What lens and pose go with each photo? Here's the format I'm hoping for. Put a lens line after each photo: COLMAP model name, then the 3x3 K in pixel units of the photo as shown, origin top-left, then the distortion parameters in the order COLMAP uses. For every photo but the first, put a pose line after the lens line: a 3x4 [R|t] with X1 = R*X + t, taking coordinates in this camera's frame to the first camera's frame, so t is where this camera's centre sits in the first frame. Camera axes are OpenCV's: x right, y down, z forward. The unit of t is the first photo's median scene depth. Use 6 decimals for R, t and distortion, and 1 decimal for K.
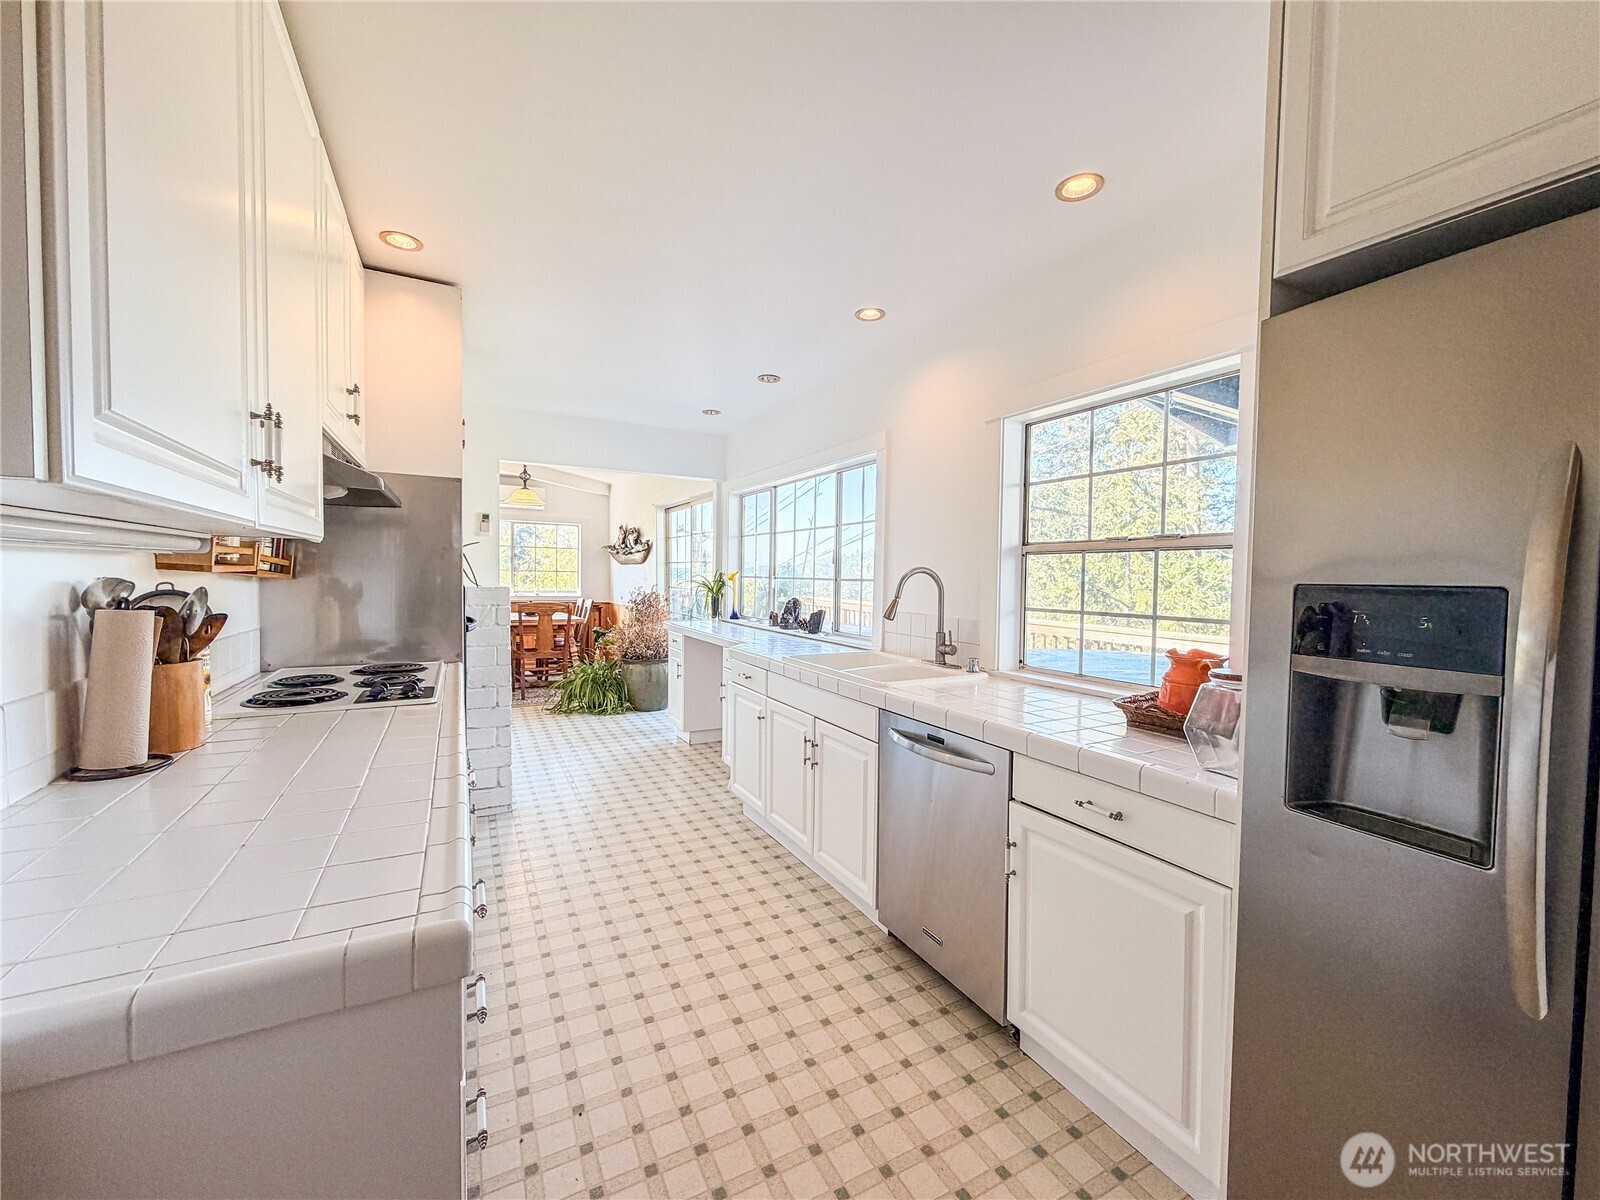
lens RADIAL K [[636.1, 0, 793.0], [0, 636.1, 600.1], [0, 0, 1]] dist [-0.000996, 0.000062]
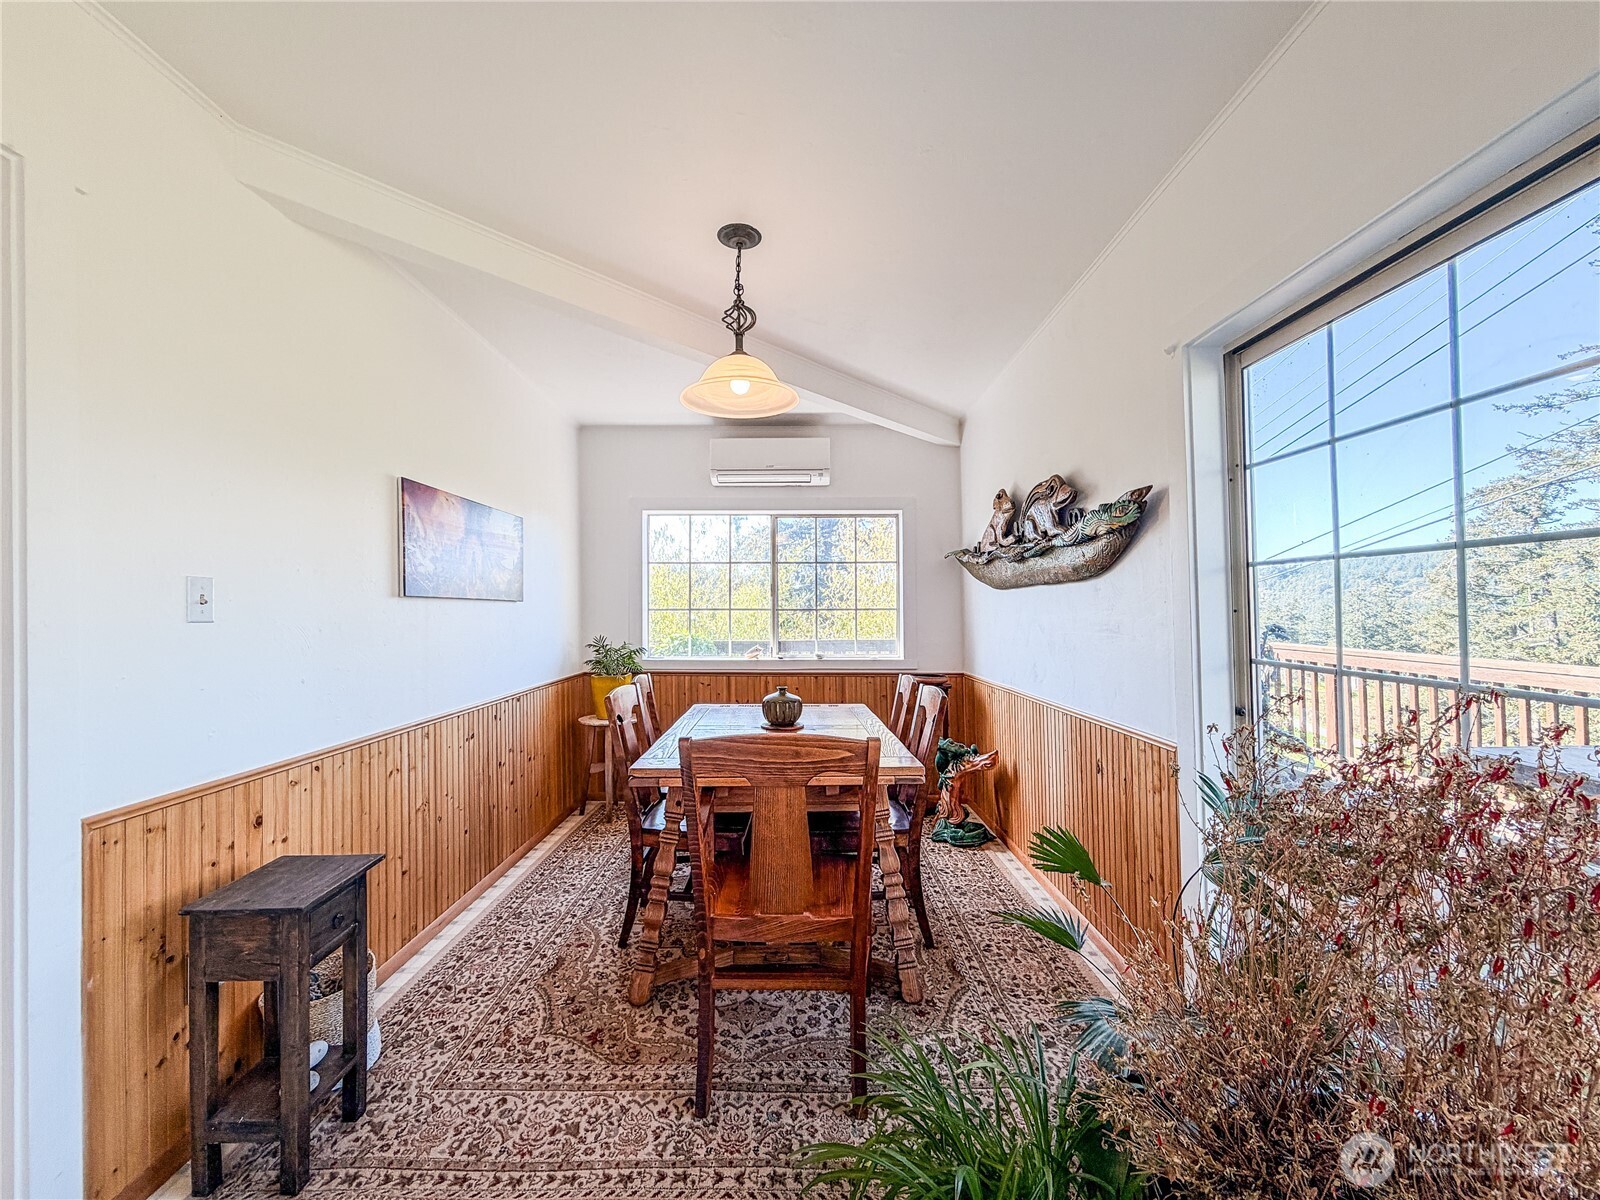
lens RADIAL K [[630.9, 0, 792.4], [0, 630.9, 598.8], [0, 0, 1]] dist [-0.002572, -0.000396]
pose [[0.883775, -0.031699, -0.466838, -0.238748], [0.003599, 0.998134, -0.060962, -0.030896], [0.467899, 0.052196, 0.882239, 0.697443]]
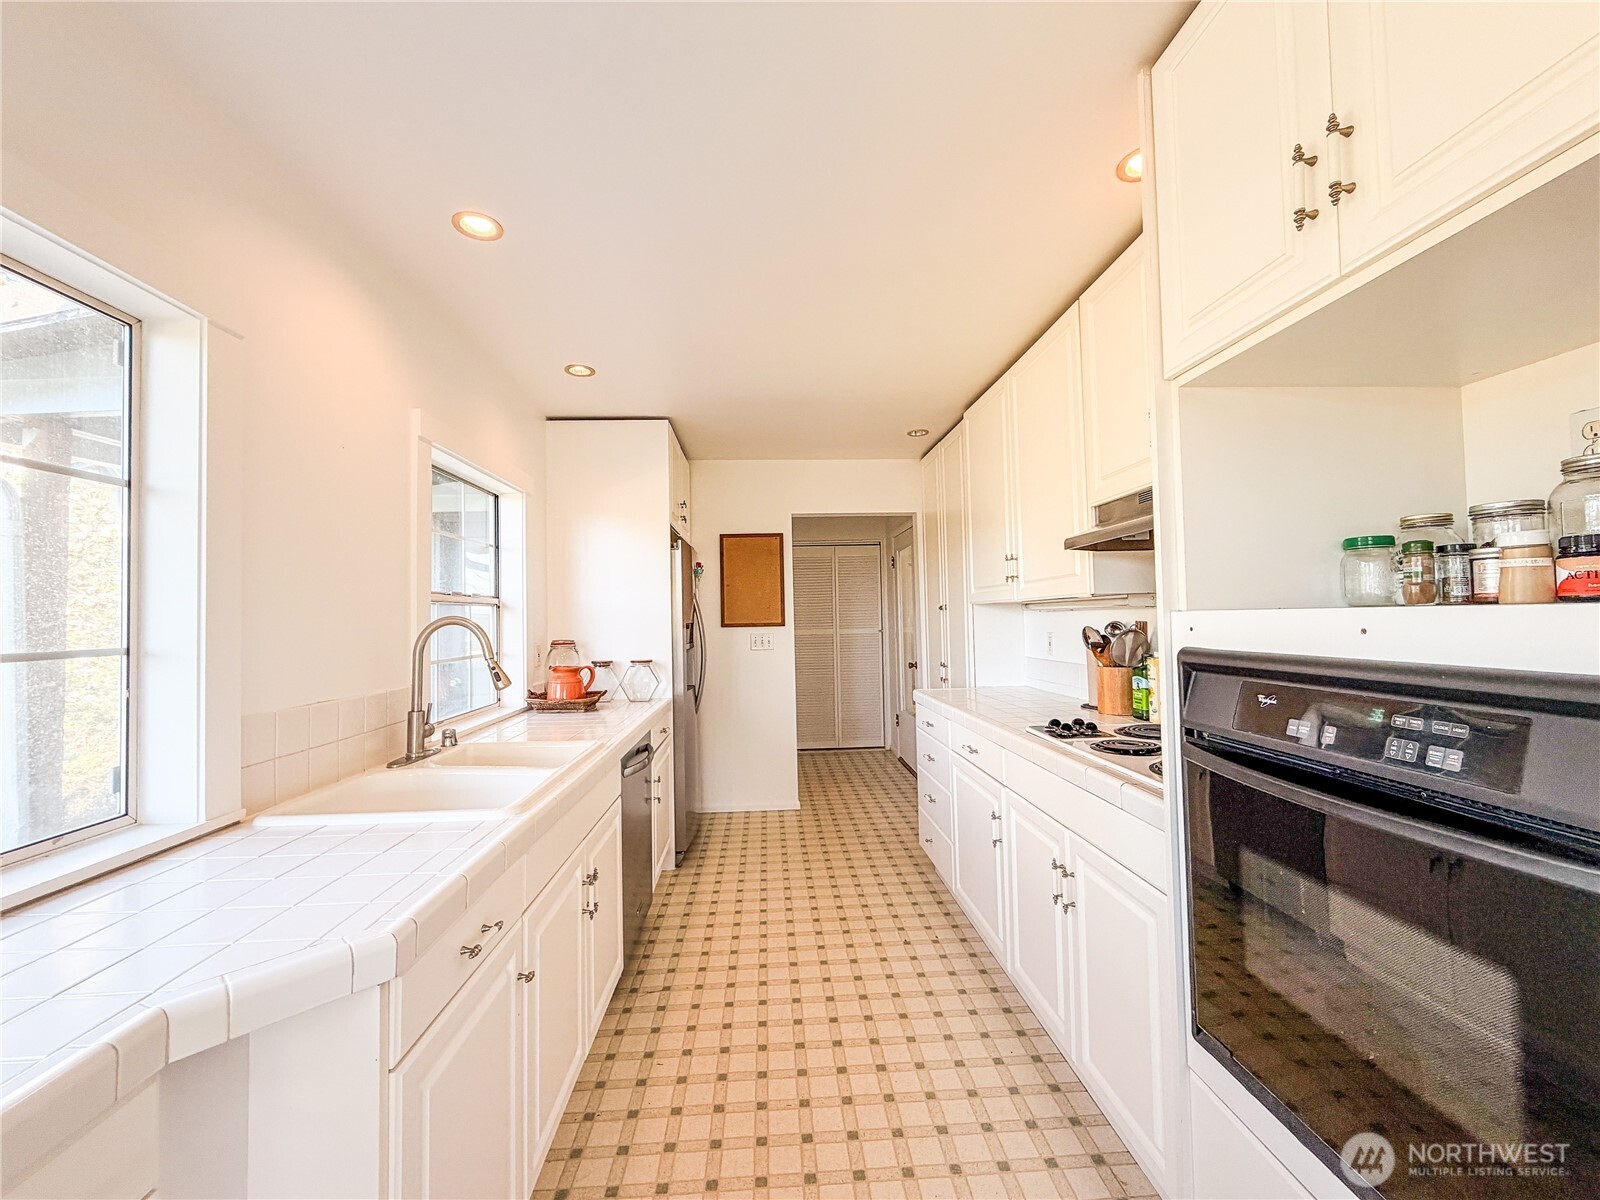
lens RADIAL K [[636.1, 0, 793.0], [0, 636.1, 600.1], [0, 0, 1]] dist [-0.000996, 0.000062]
pose [[-0.907131, 0.015978, 0.420545, -0.165723], [0.025021, 0.999559, 0.015995, -0.027231], [-0.420104, 0.025032, -0.907131, 0.554670]]
